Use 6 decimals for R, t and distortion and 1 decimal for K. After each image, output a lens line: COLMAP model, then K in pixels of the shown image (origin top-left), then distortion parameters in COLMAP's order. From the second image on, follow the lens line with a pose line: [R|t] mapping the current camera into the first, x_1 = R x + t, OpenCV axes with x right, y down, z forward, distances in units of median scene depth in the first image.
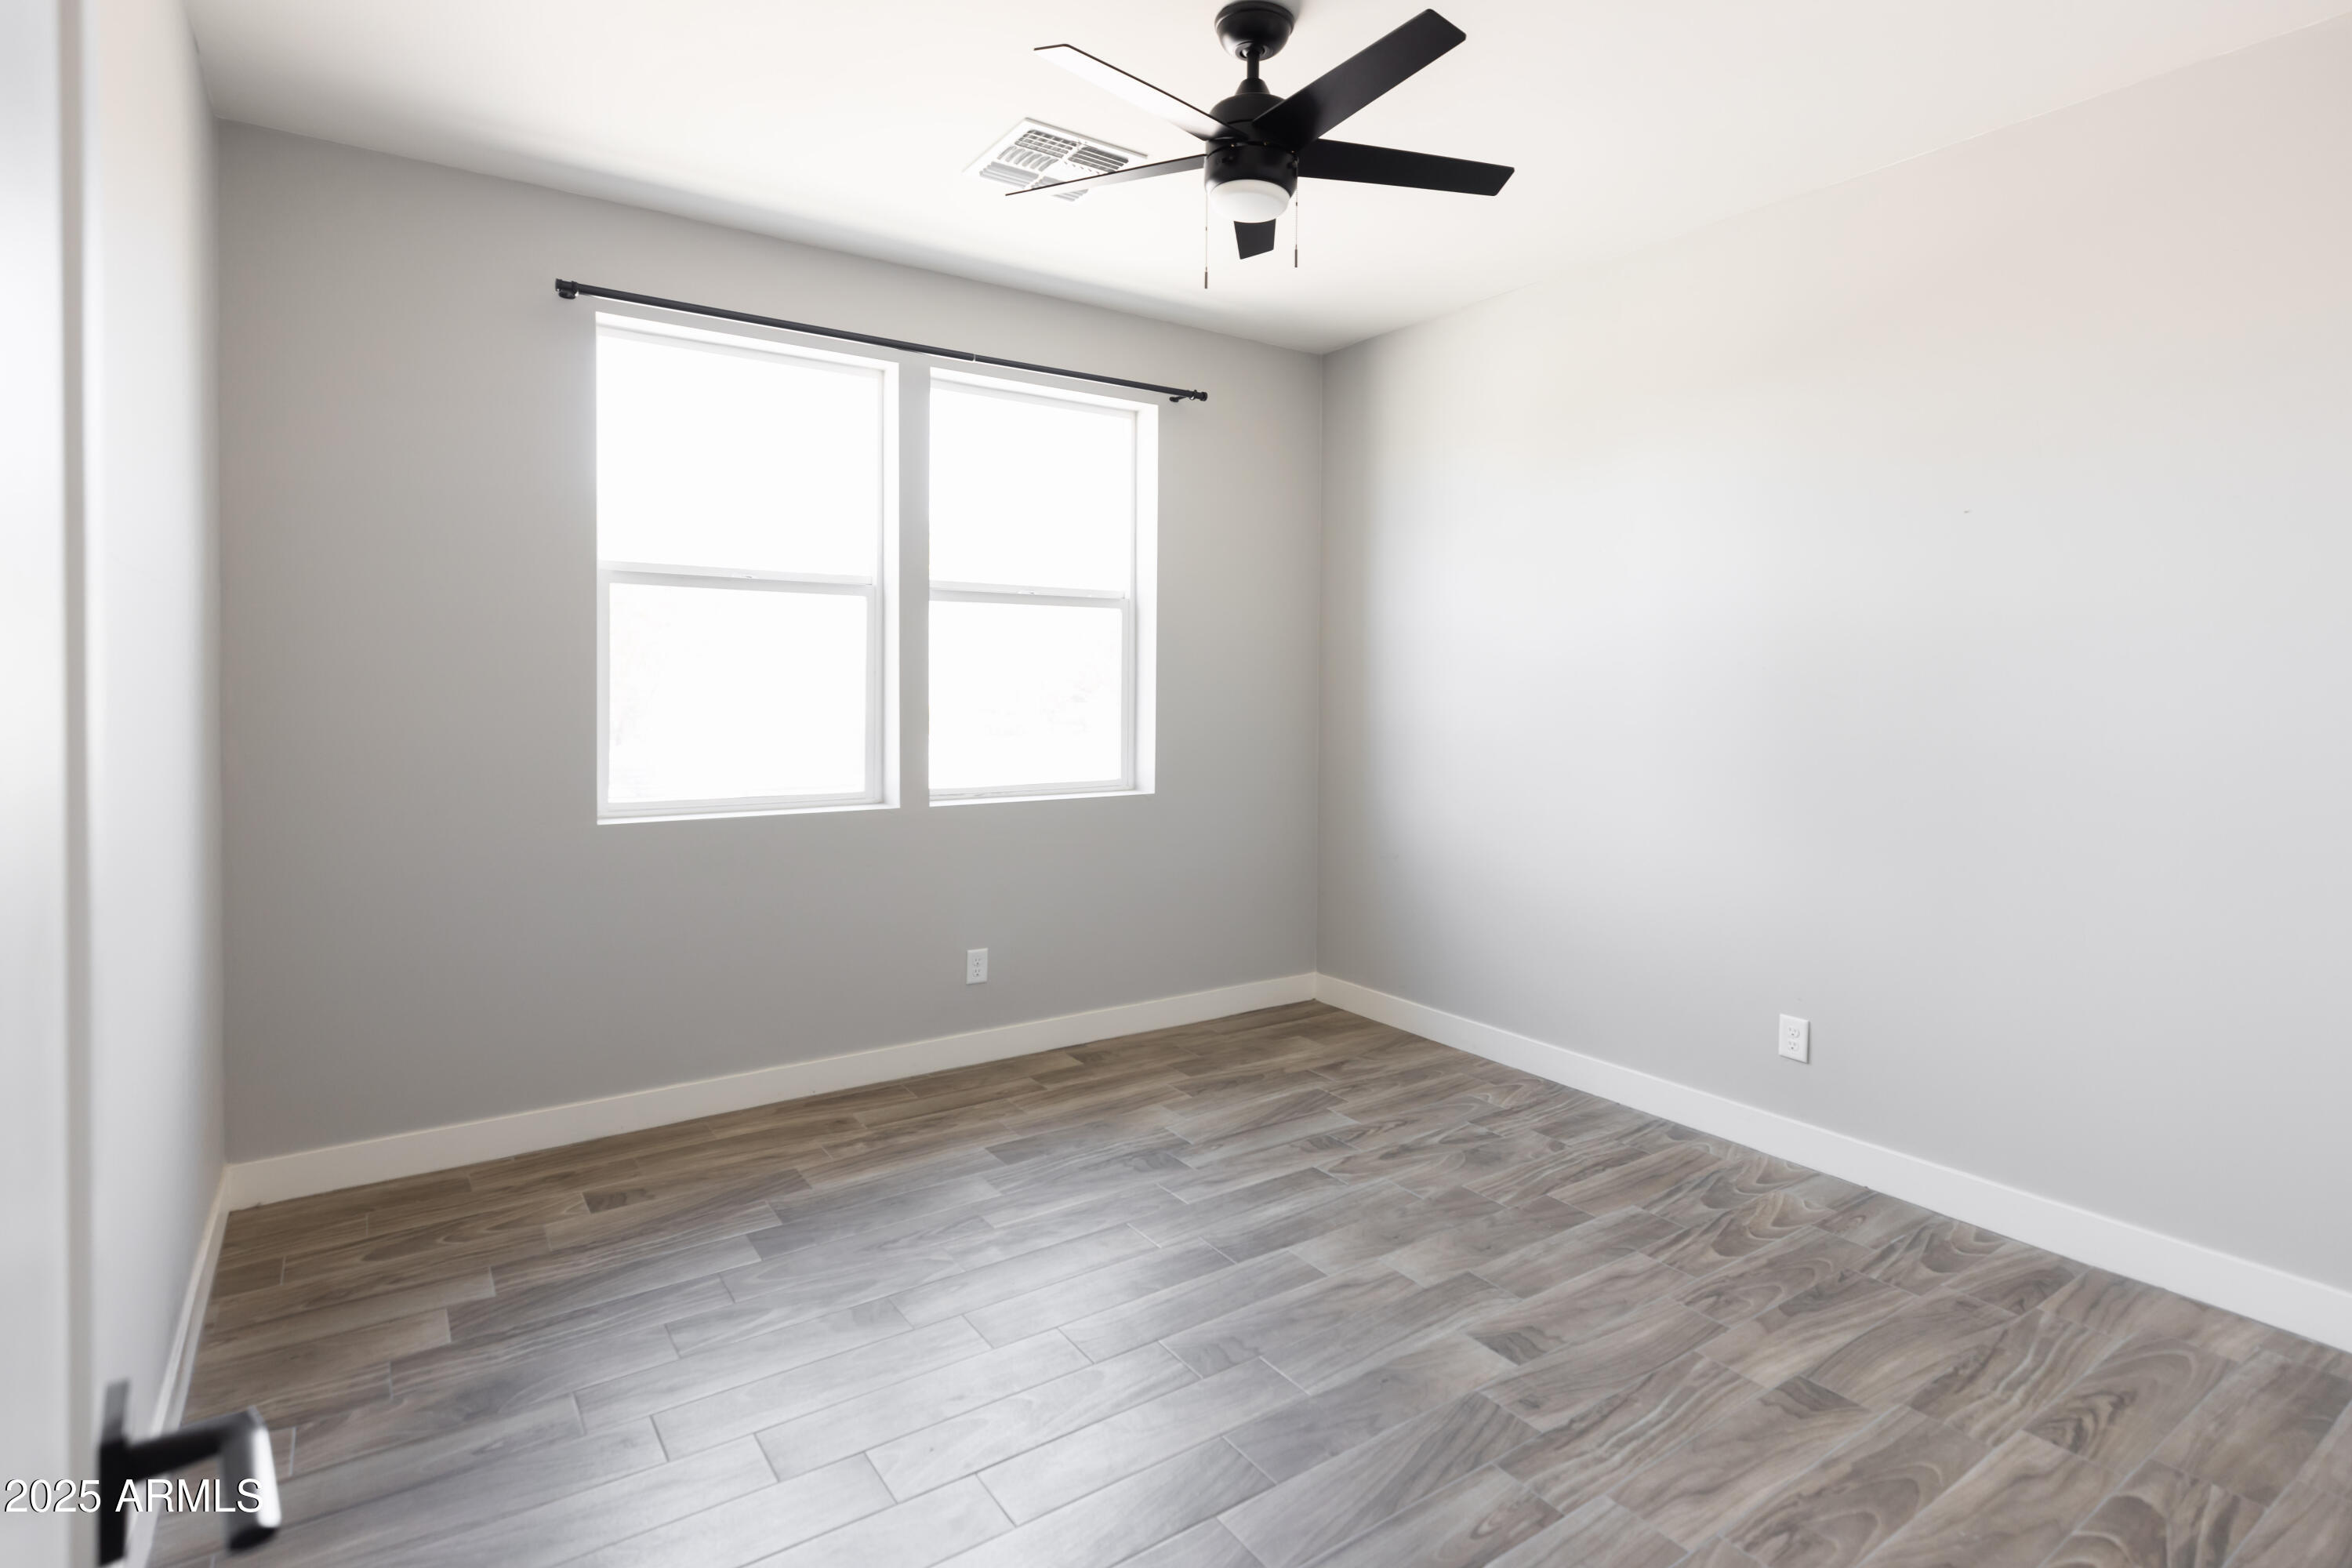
lens RADIAL K [[1105.1, 0, 1181.8], [0, 1105.1, 758.6], [0, 0, 1]] dist [0.011477, 0.000133]
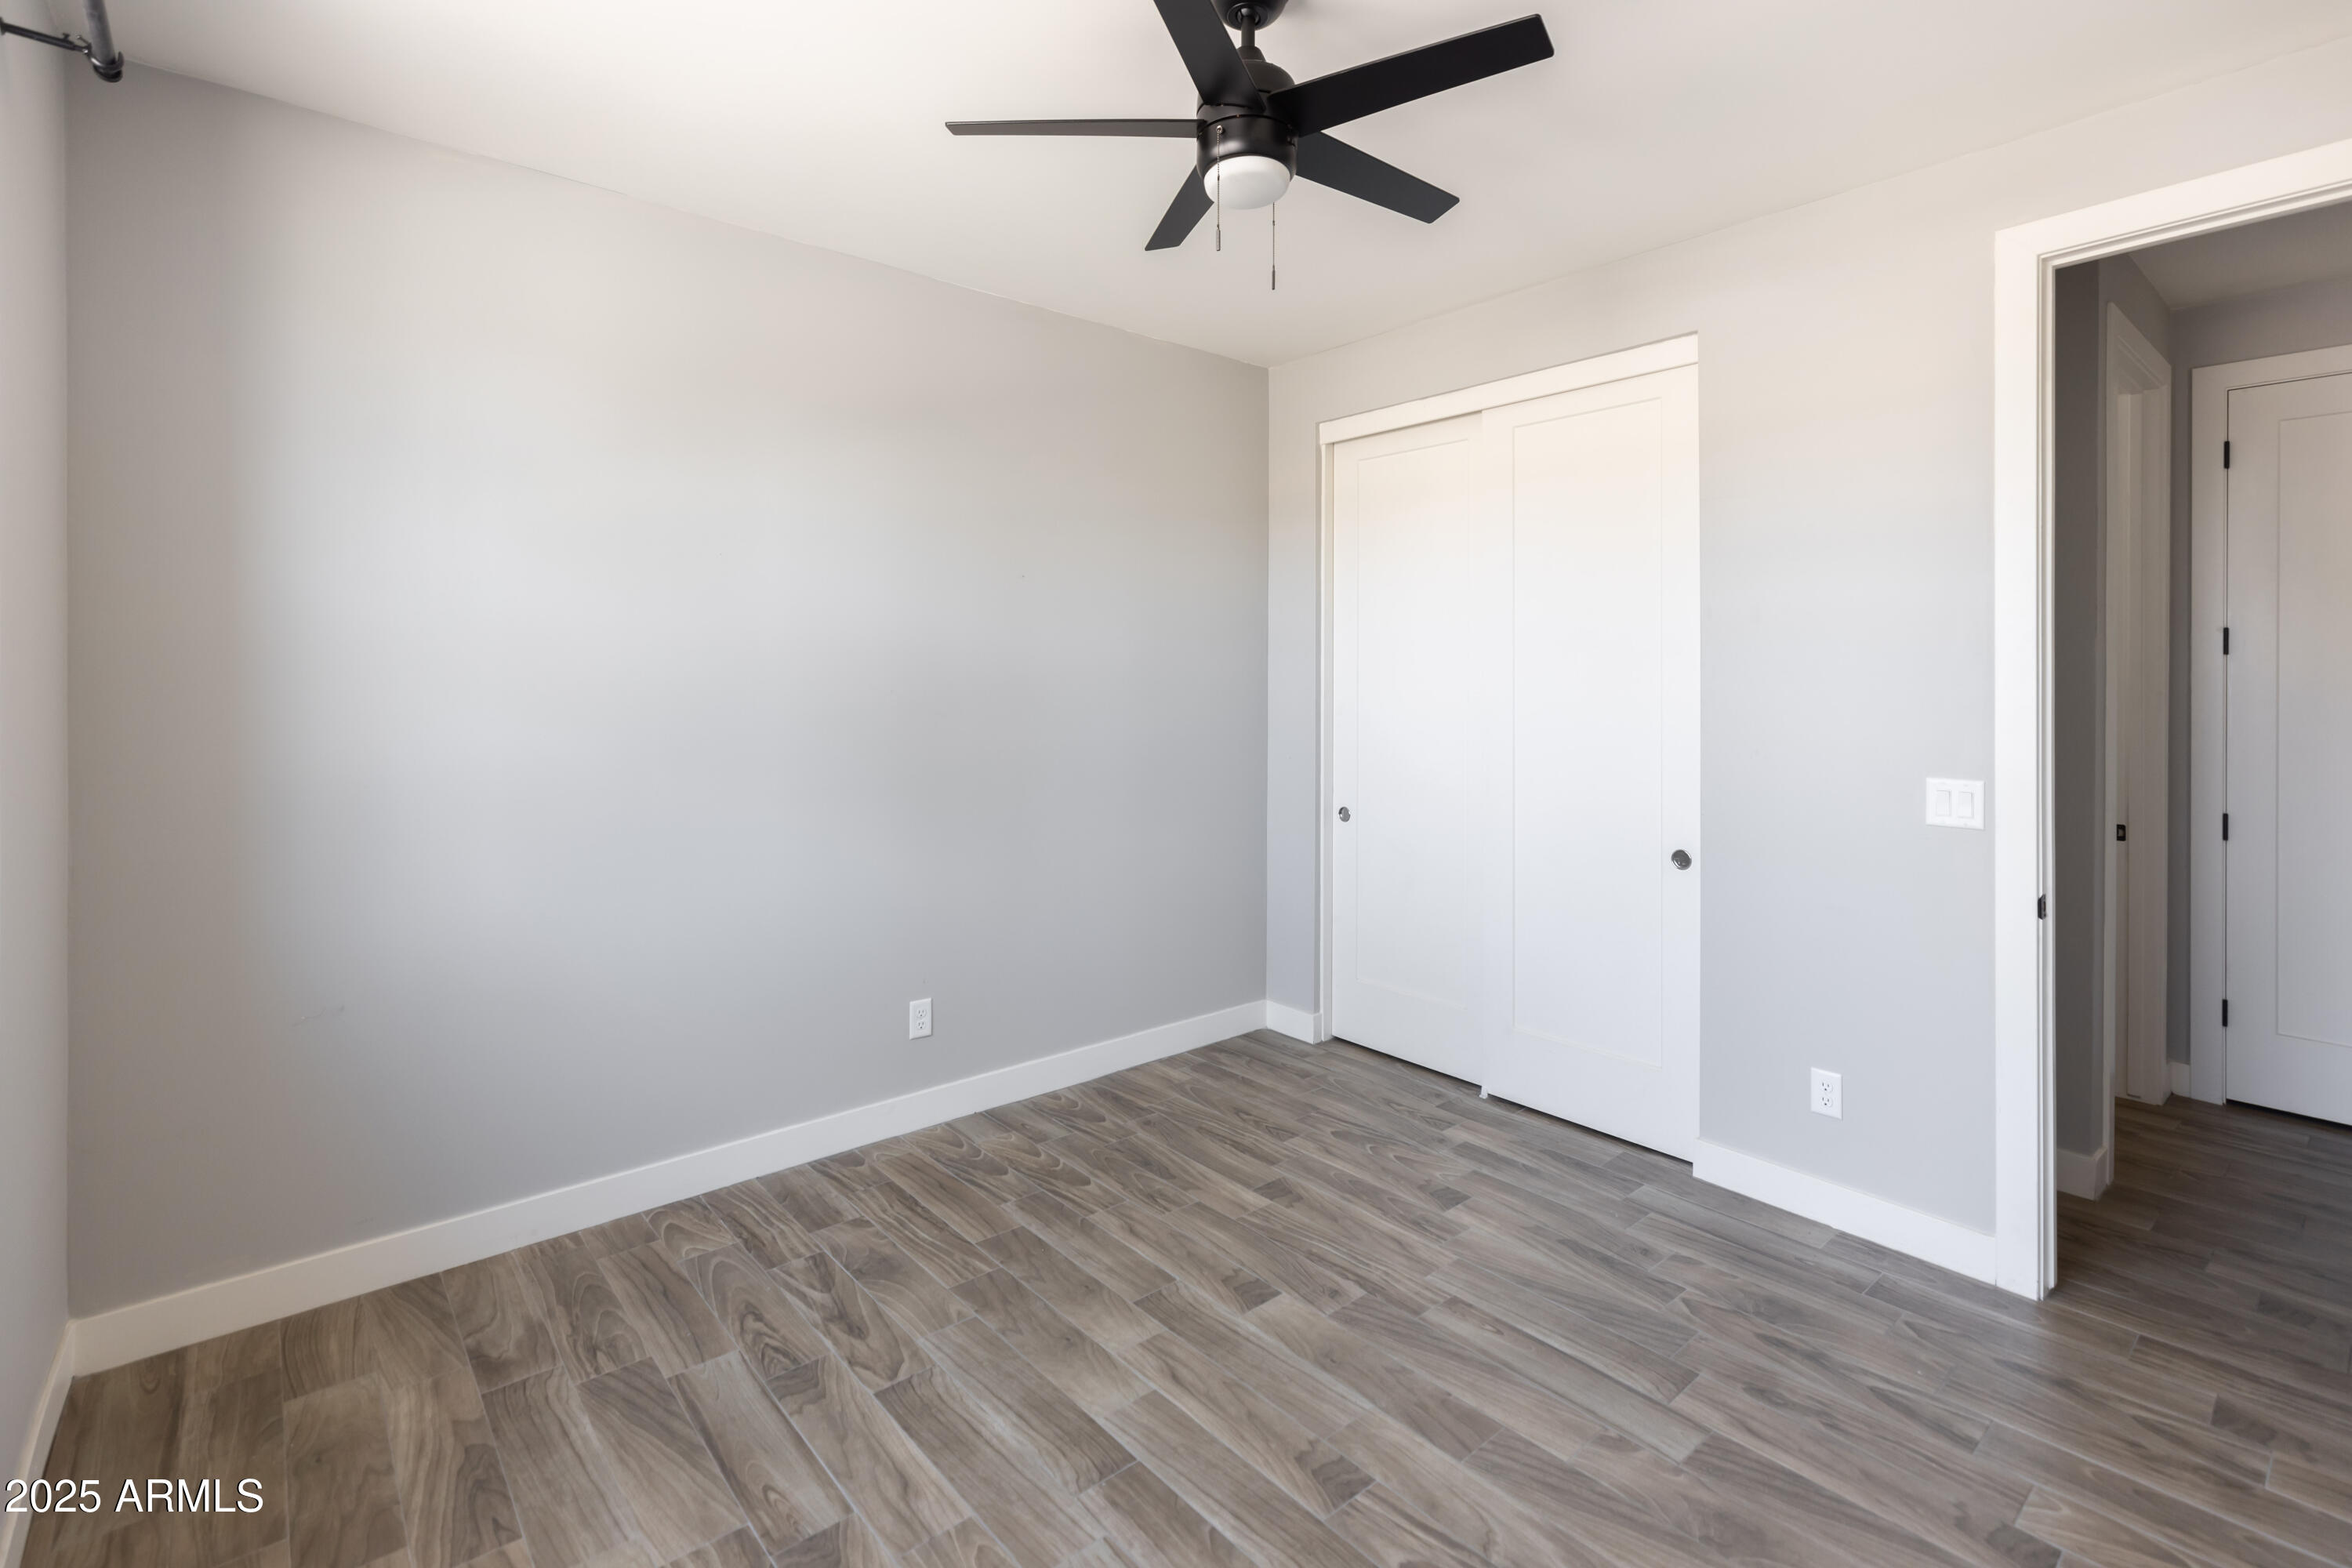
lens RADIAL K [[1105.1, 0, 1189.5], [0, 1105.1, 783.4], [0, 0, 1]] dist [0.011477, 0.000133]
pose [[-0.085699, -0.100037, 0.991286, -0.664641], [0.062780, 0.992427, 0.105580, -0.104910], [-0.994341, 0.071281, -0.078770, 0.944066]]
